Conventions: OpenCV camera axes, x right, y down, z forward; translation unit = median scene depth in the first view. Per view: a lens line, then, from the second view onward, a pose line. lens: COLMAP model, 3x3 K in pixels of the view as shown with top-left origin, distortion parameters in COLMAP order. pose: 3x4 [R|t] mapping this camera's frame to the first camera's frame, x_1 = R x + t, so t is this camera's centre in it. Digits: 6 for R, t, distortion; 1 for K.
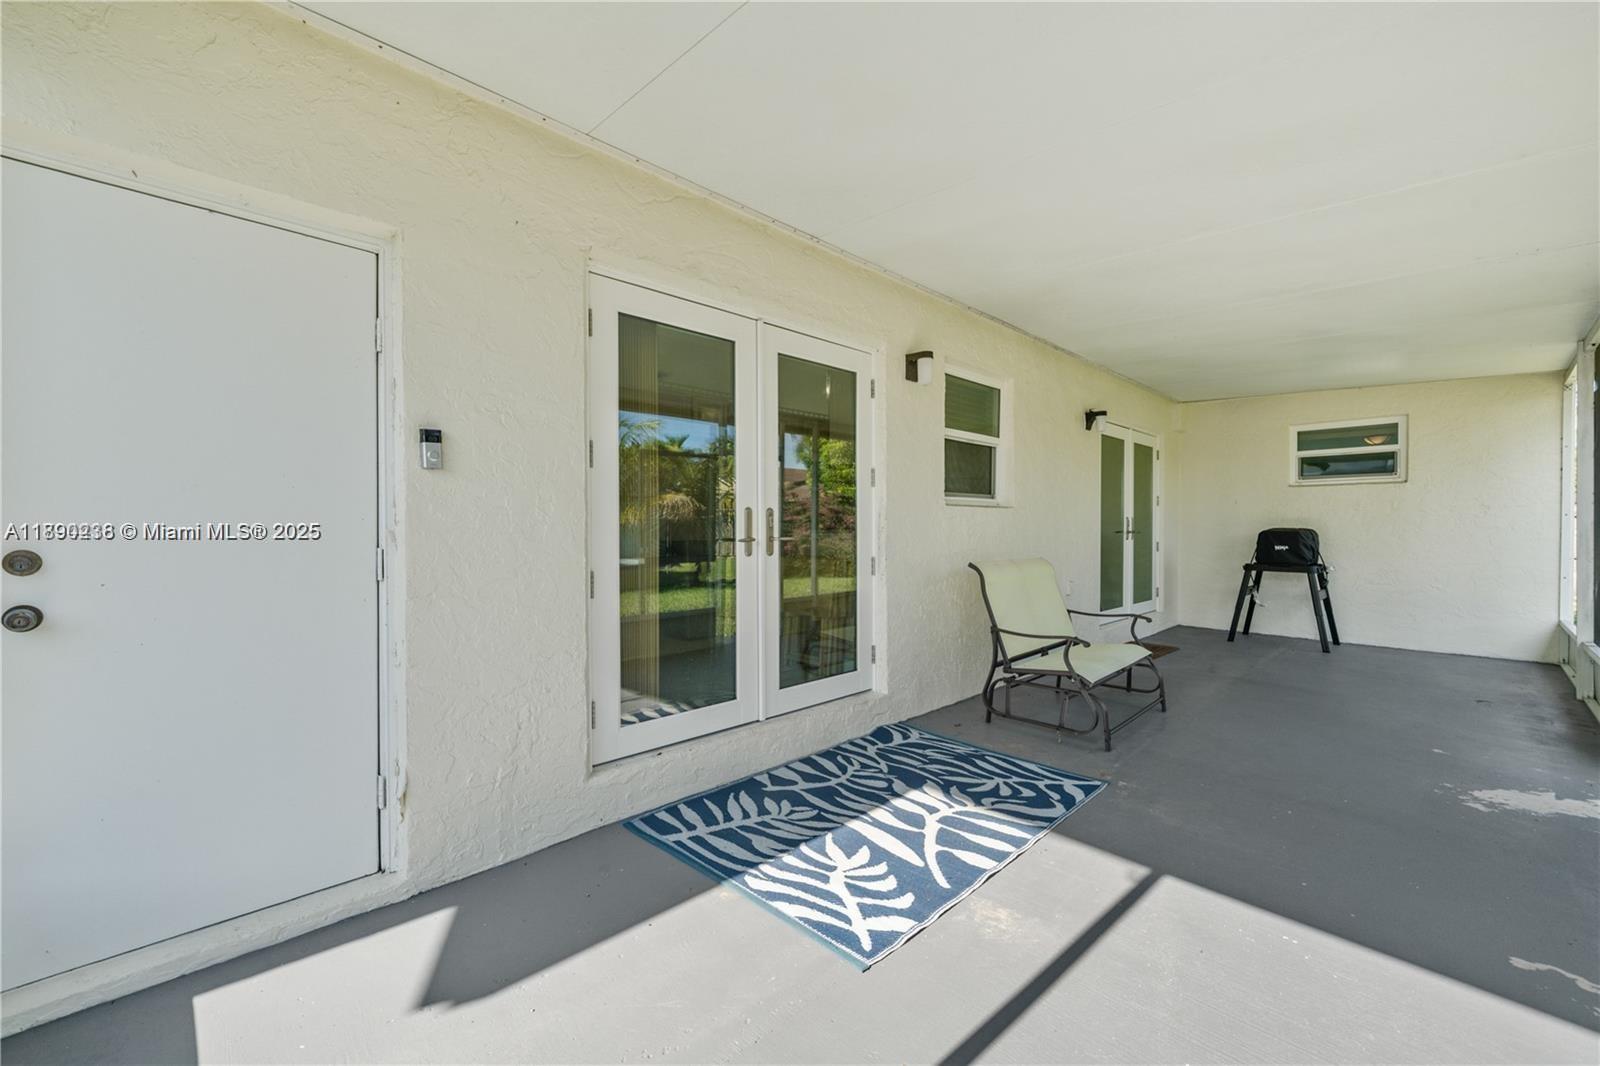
lens RADIAL K [[650.1, 0, 792.5], [0, 650.1, 535.5], [0, 0, 1]] dist [0.001473, -0.000388]
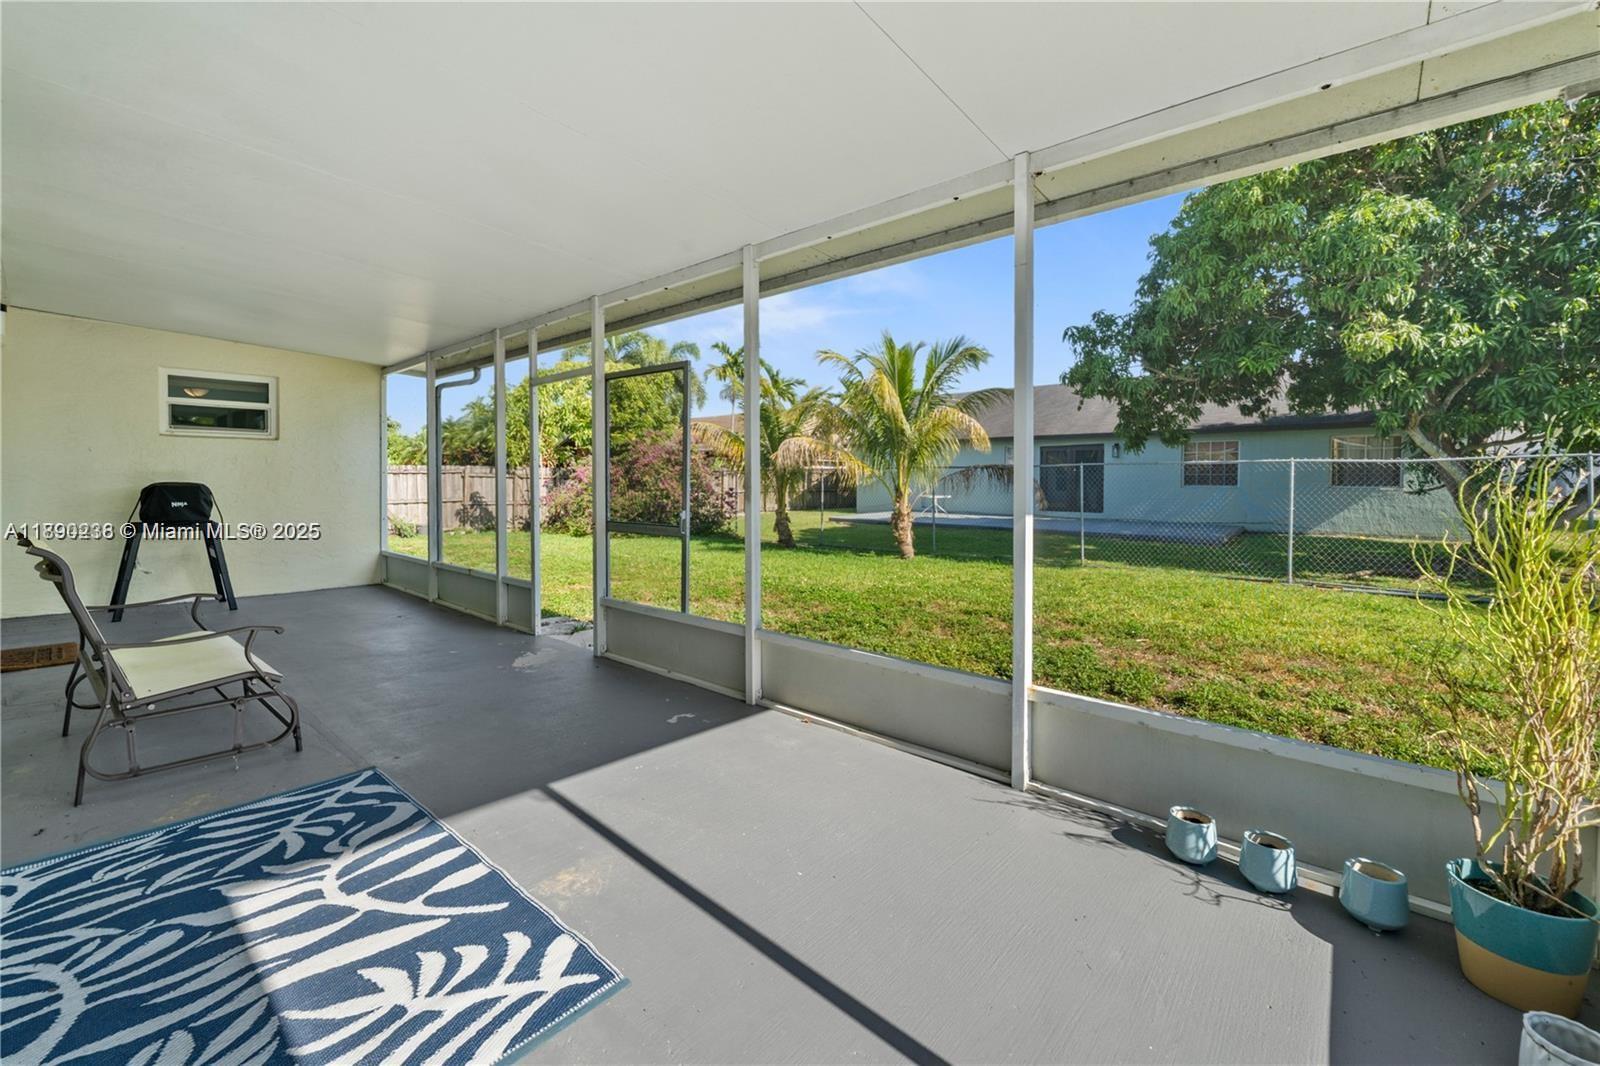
lens RADIAL K [[665.4, 0, 781.1], [0, 665.4, 493.2], [0, 0, 1]] dist [0.001728, 0.000107]
pose [[-0.066720, -0.020917, 0.997552, -0.485738], [0.010193, 0.999714, 0.021645, -0.017030], [-0.997720, 0.011612, -0.066488, 0.505829]]
